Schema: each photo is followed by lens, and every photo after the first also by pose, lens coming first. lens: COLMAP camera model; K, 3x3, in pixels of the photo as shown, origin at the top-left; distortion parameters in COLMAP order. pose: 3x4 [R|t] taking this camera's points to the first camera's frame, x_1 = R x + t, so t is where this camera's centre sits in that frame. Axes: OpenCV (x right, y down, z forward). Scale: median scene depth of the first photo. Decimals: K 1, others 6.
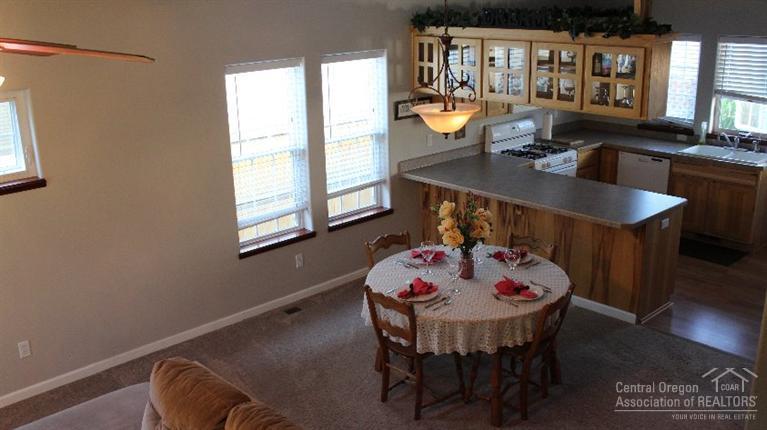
lens RADIAL K [[738.4, 0, 383.5], [0, 738.4, 215.0], [0, 0, 1]] dist [-0.152634, 0.169129]
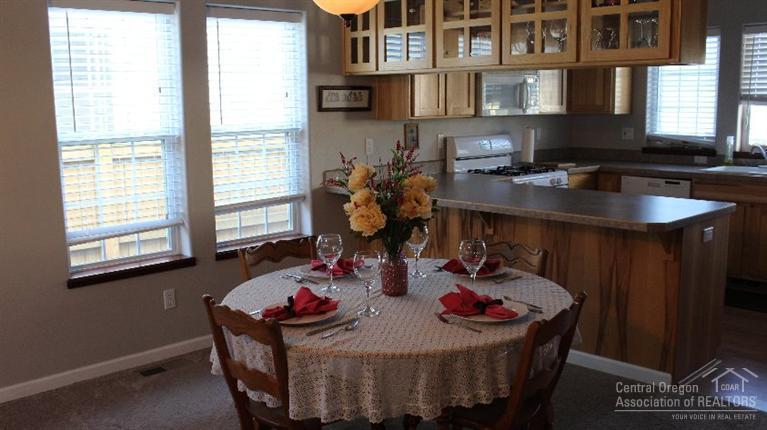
lens RADIAL K [[738.4, 0, 383.5], [0, 738.4, 215.0], [0, 0, 1]] dist [-0.152634, 0.169129]
pose [[0.999684, 0.006722, 0.024232, 0.072755], [-0.003234, 0.989977, -0.141195, 0.085423], [-0.024938, 0.141072, 0.989685, 0.339321]]
